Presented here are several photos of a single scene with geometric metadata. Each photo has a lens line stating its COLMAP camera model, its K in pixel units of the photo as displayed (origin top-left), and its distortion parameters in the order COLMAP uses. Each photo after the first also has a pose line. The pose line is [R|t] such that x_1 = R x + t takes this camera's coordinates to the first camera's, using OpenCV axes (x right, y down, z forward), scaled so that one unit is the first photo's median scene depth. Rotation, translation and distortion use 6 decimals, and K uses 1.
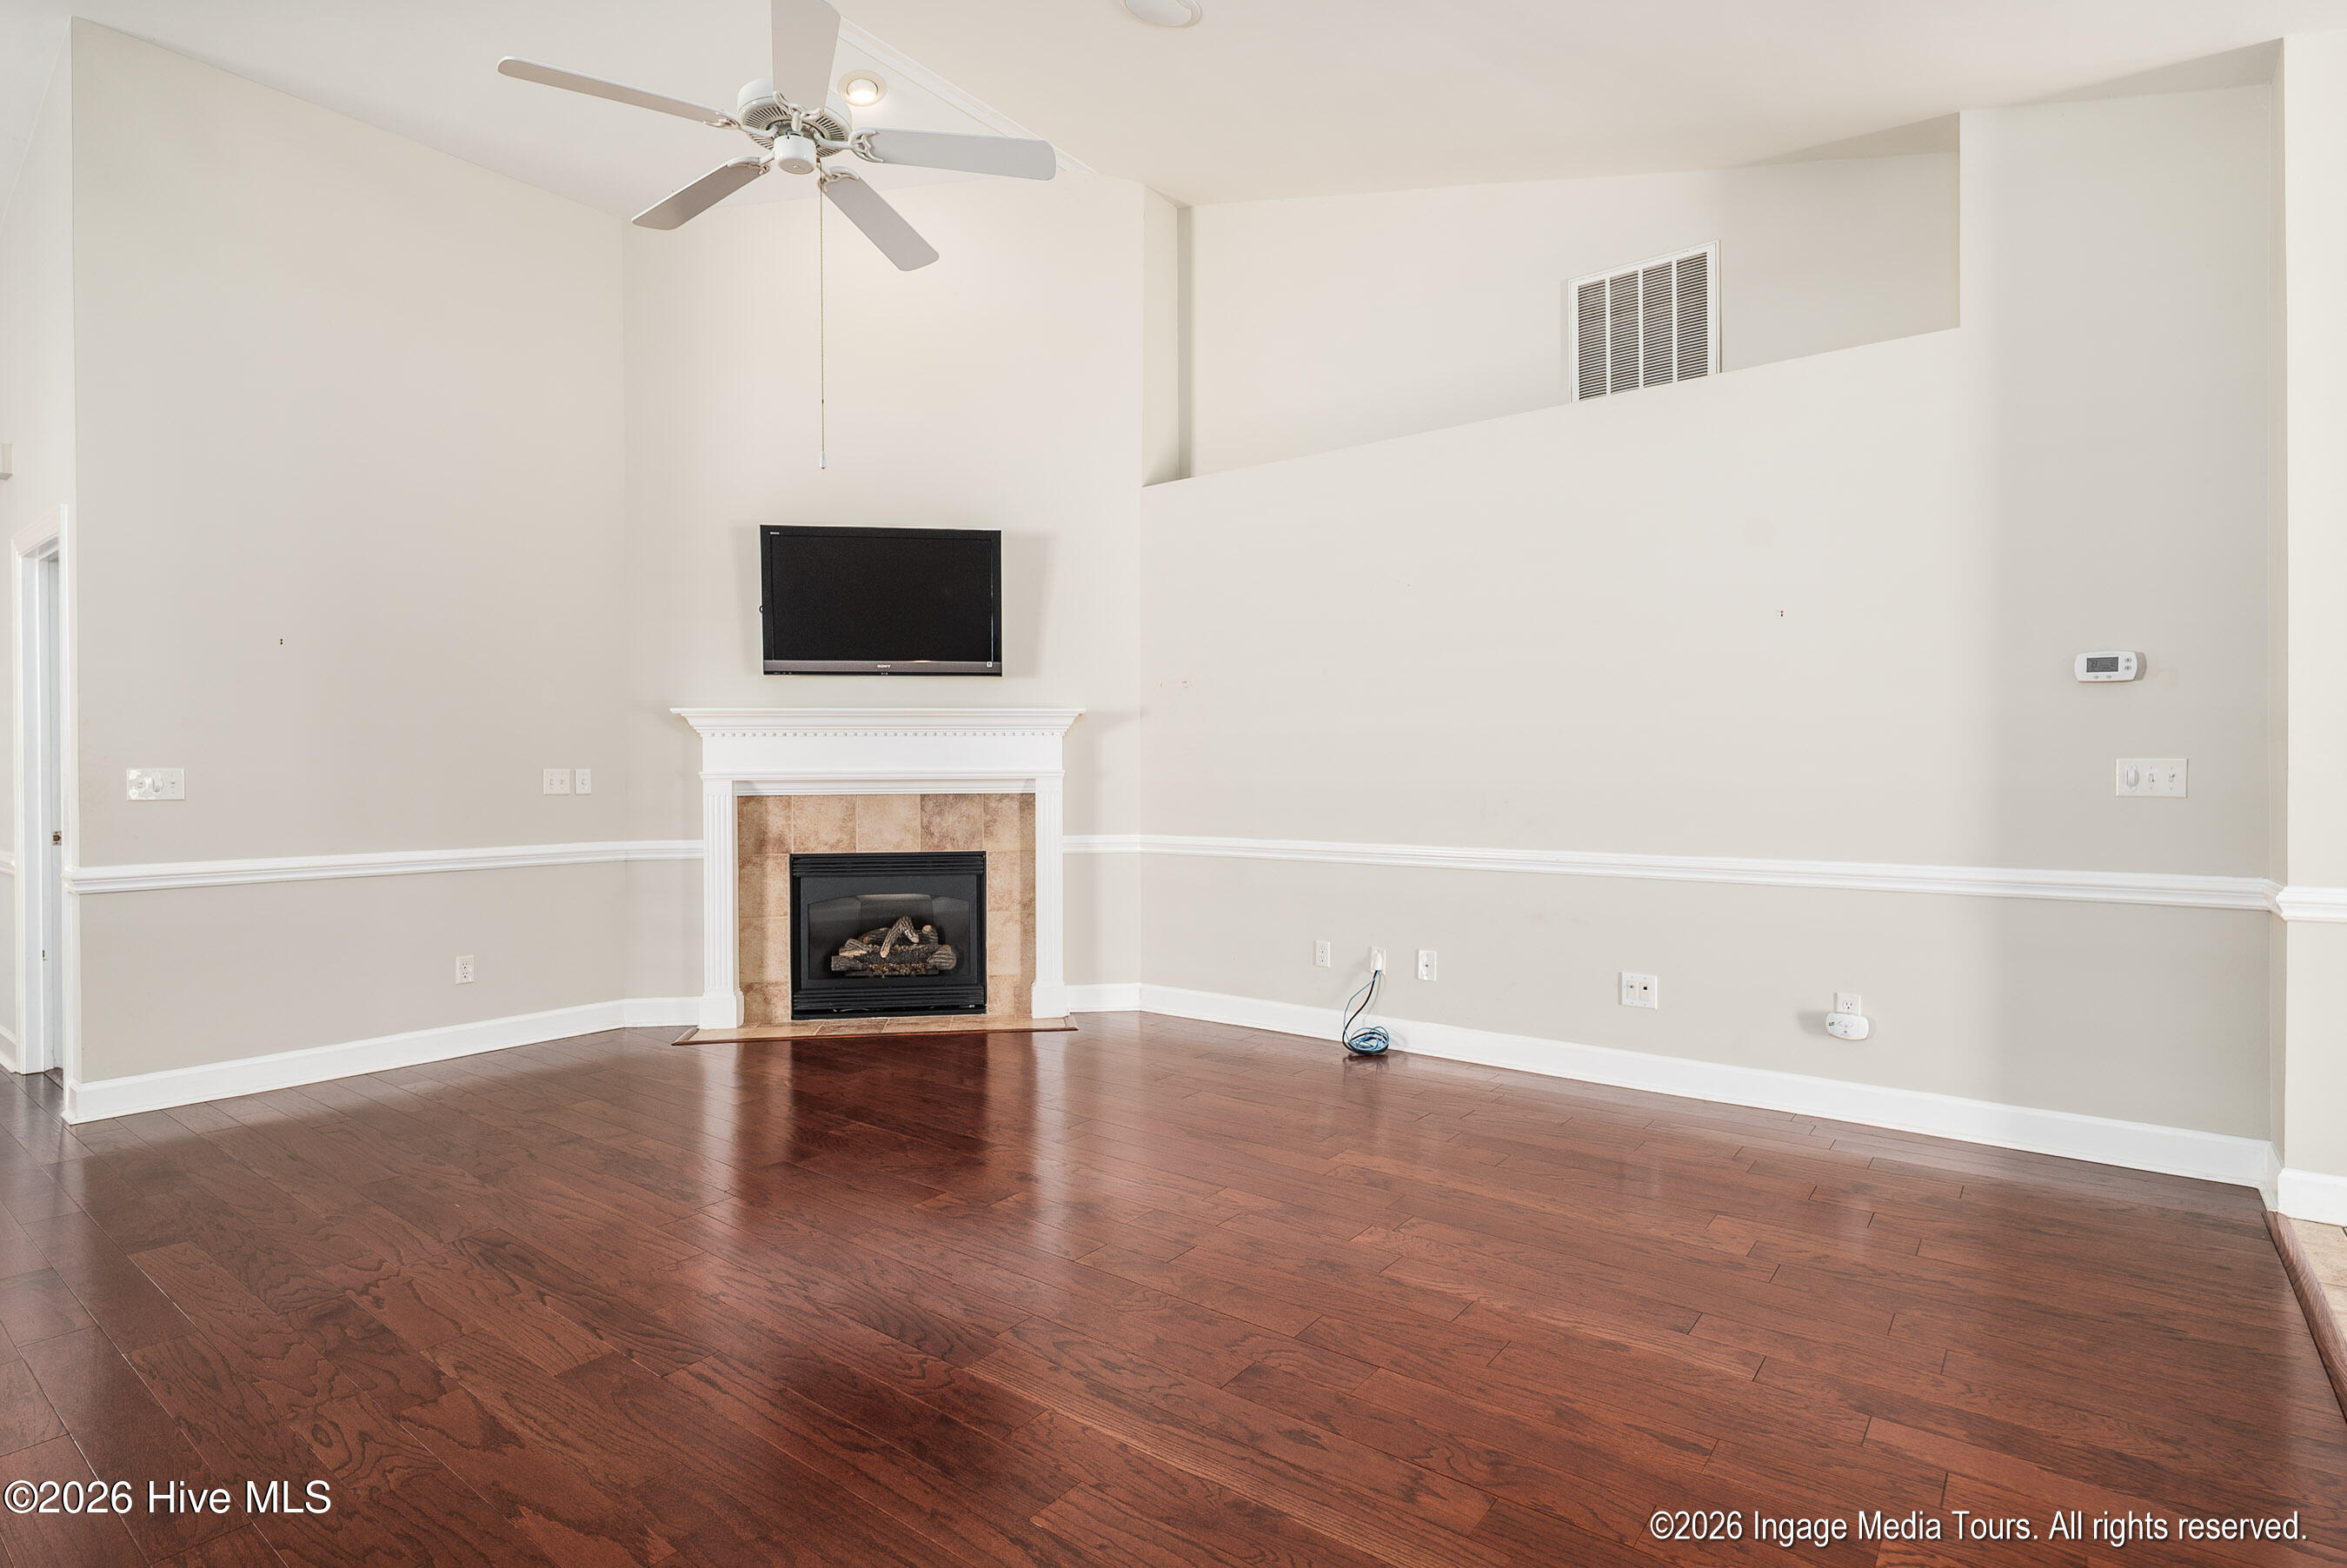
lens RADIAL K [[1173.1, 0, 1174.4], [0, 1173.1, 778.9], [0, 0, 1]] dist [0.003435, -0.000647]
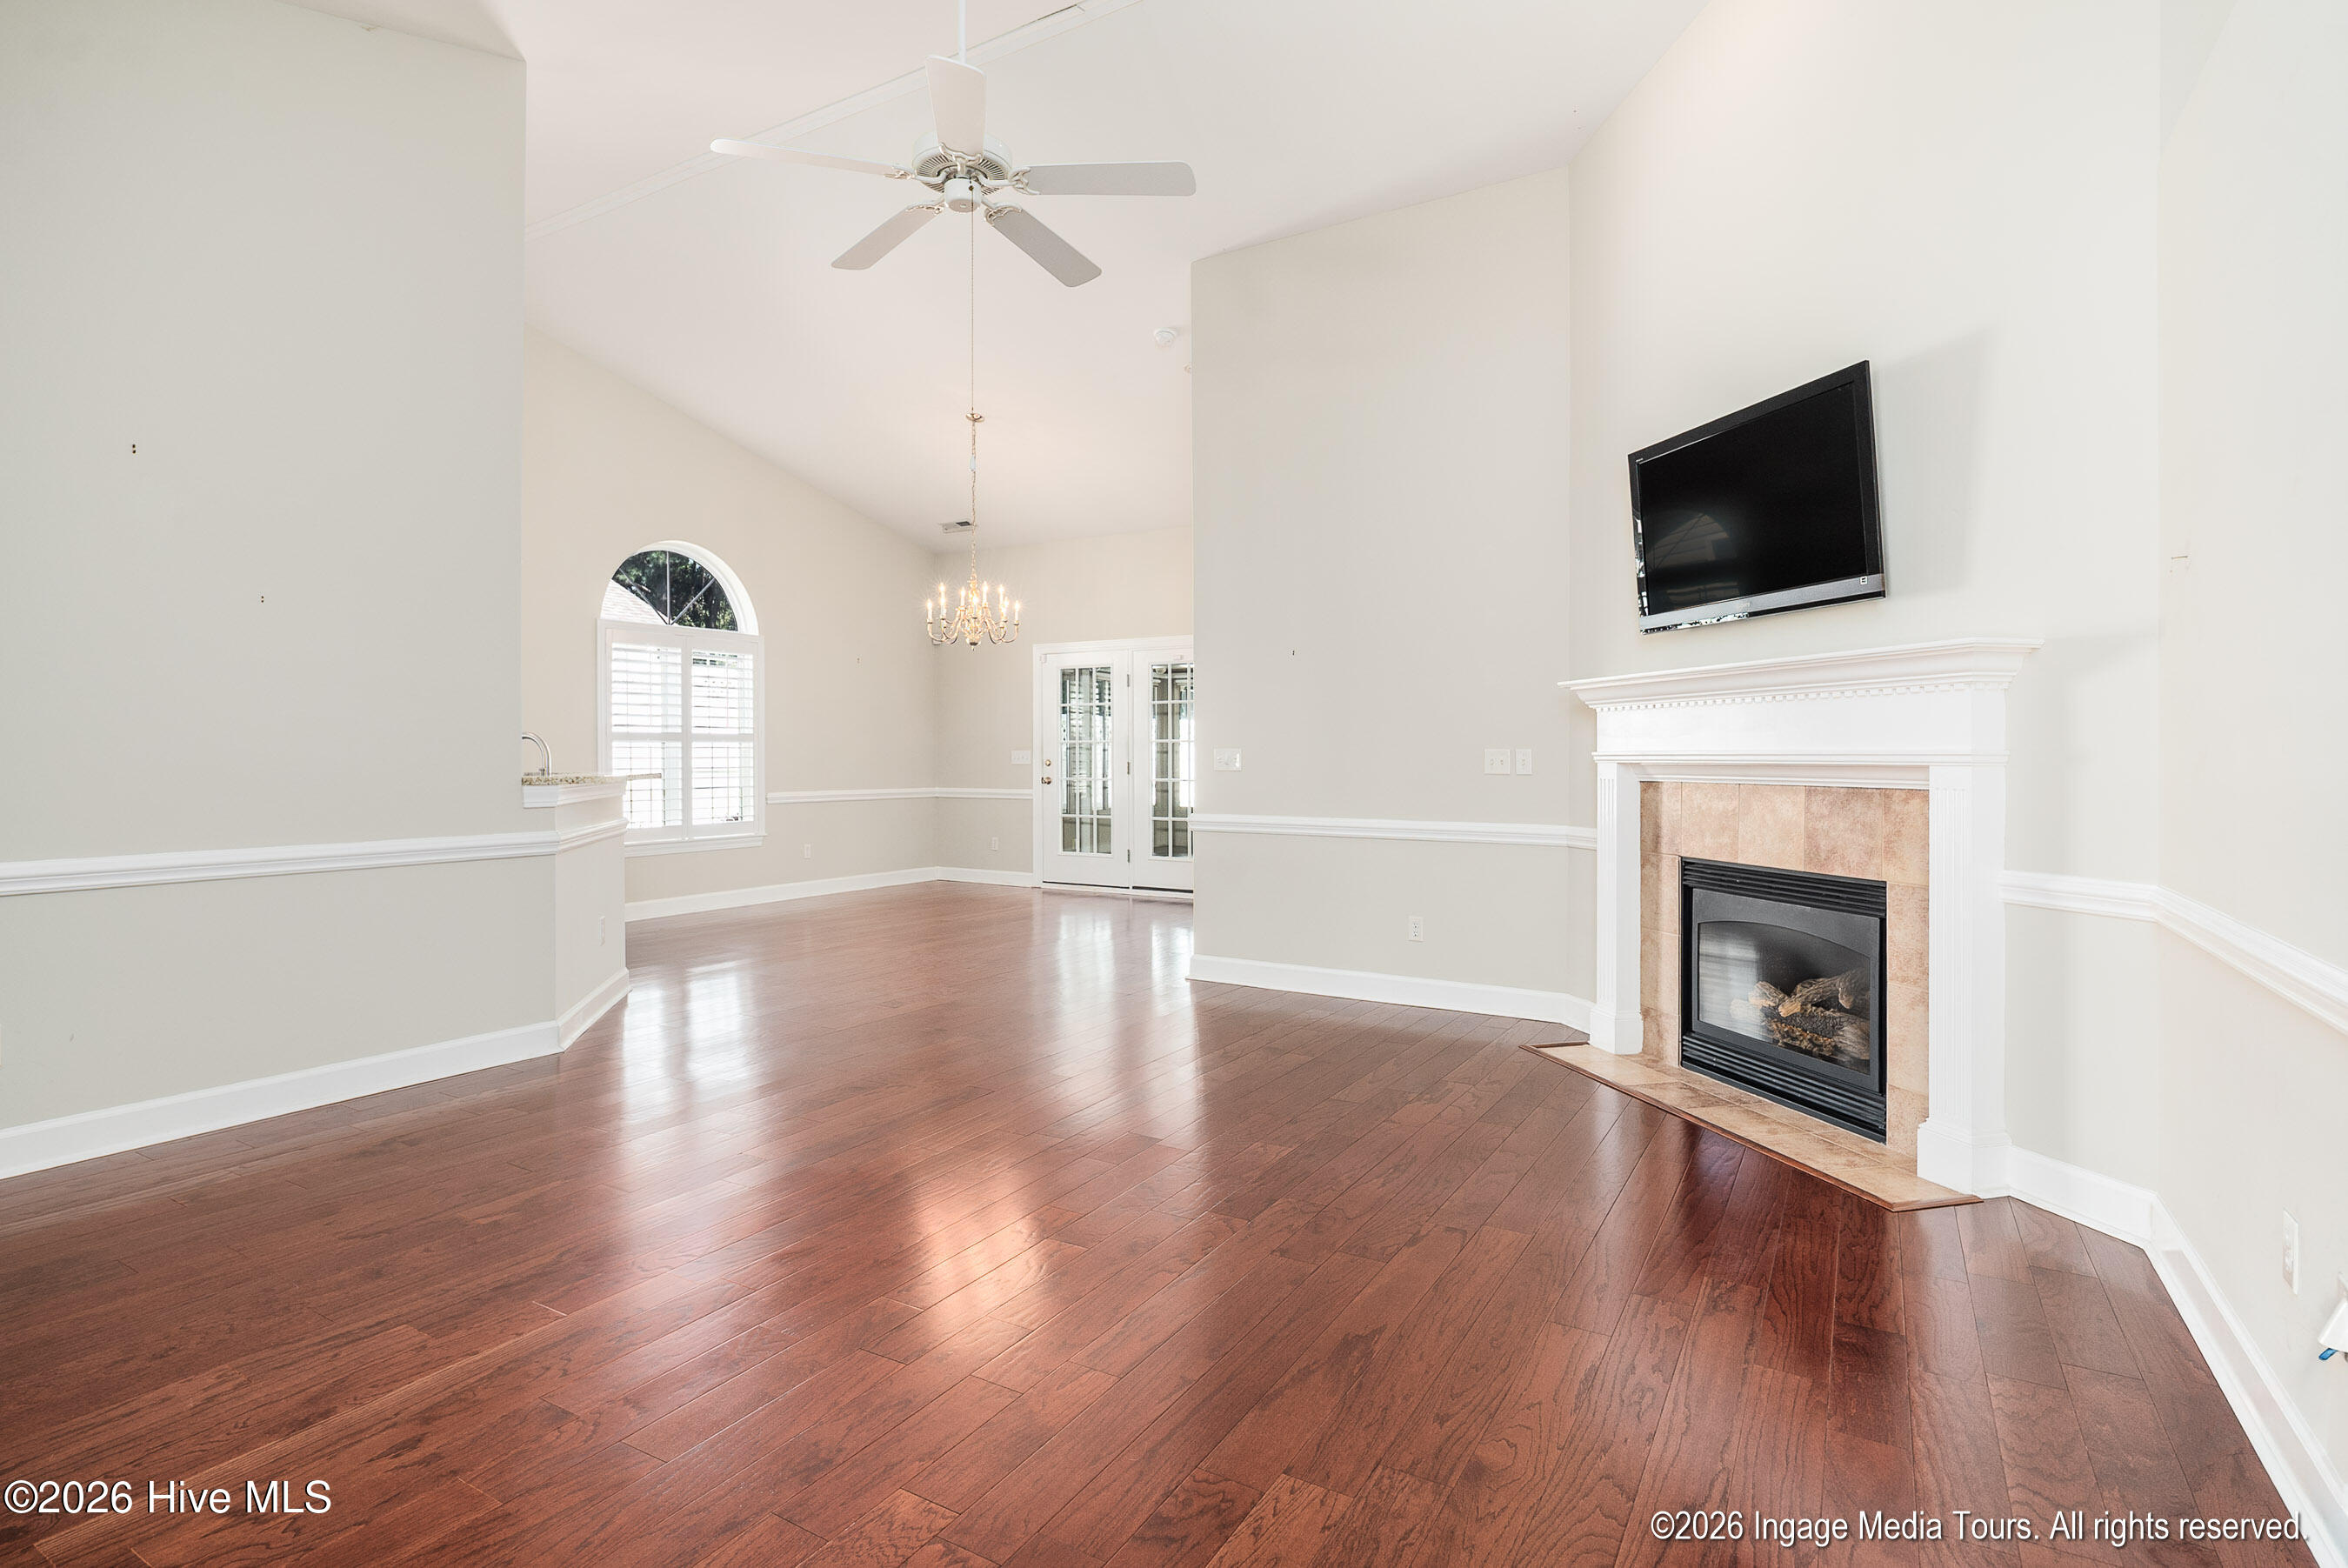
lens RADIAL K [[1173.7, 0, 1160.5], [0, 1173.7, 735.3], [0, 0, 1]] dist [0.003435, -0.000647]
pose [[0.108392, -0.012163, -0.994034, 0.425289], [-0.011875, 0.999838, -0.013529, -0.002559], [0.994037, 0.013270, 0.108230, 0.566620]]
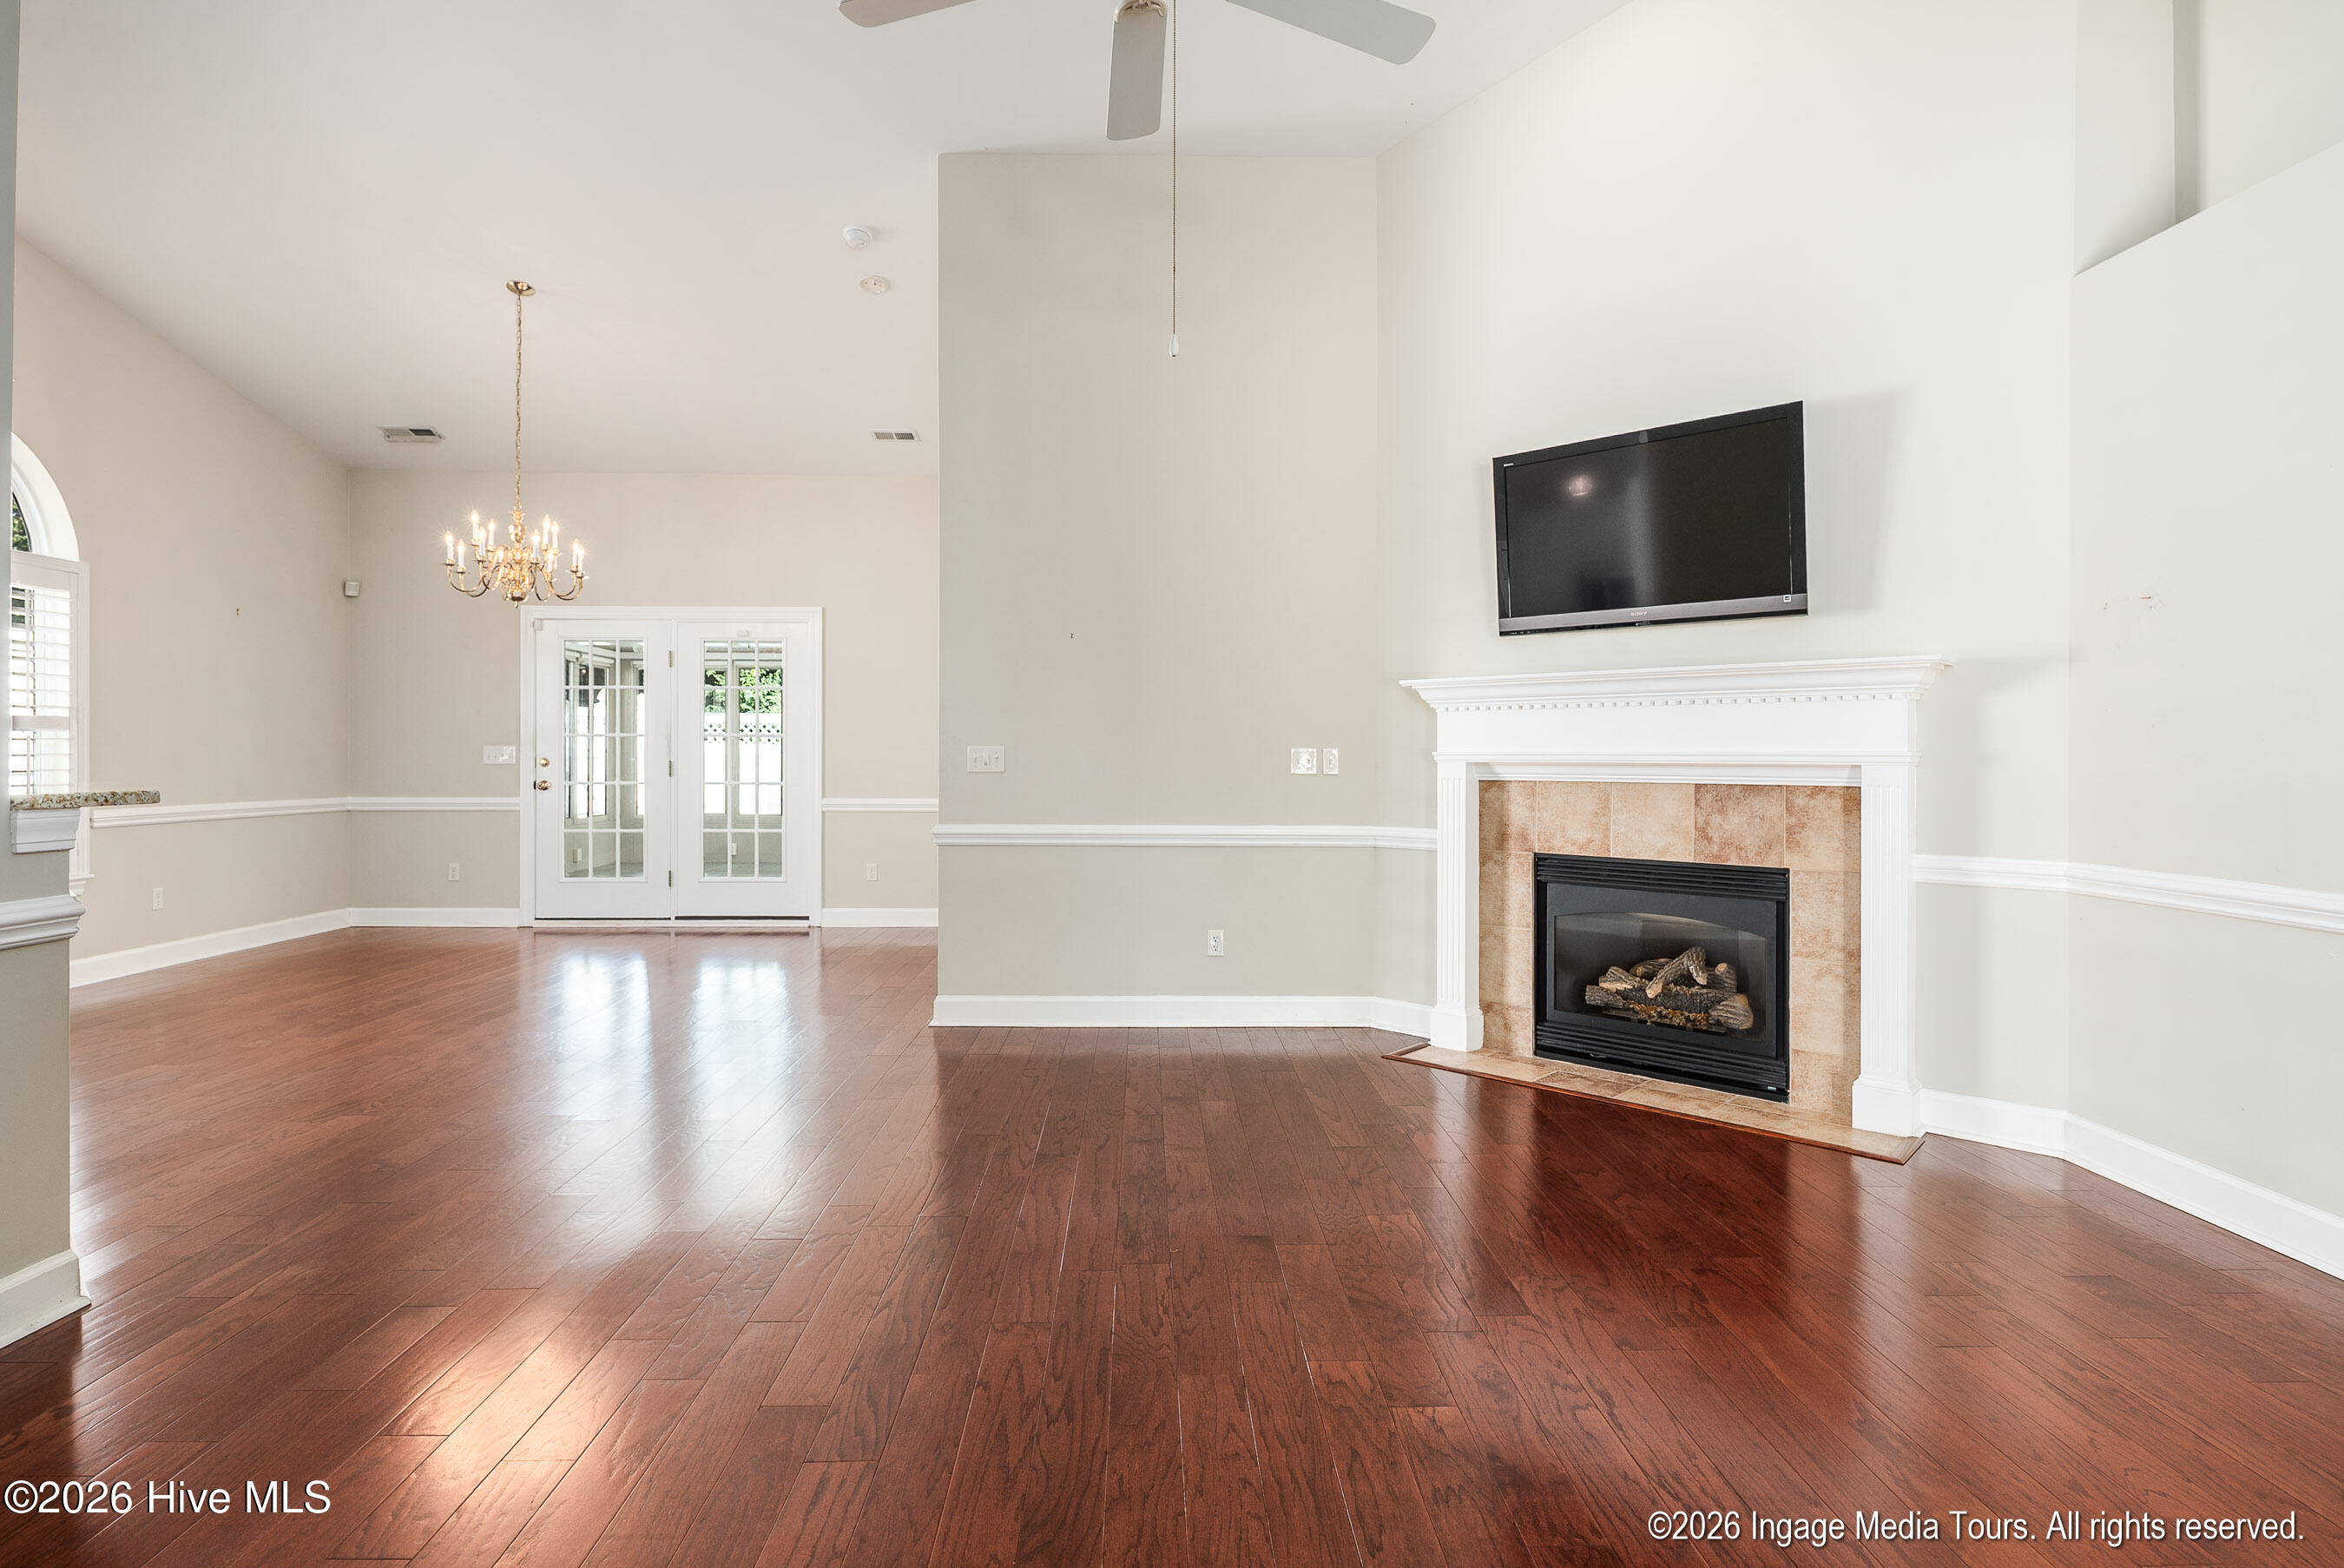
lens RADIAL K [[1171.7, 0, 1175.7], [0, 1171.7, 743.4], [0, 0, 1]] dist [0.003435, -0.000647]
pose [[0.632143, -0.001038, -0.774851, 0.151562], [-0.014699, 0.999803, -0.013332, 0.002190], [0.774712, 0.019817, 0.632004, 0.285923]]
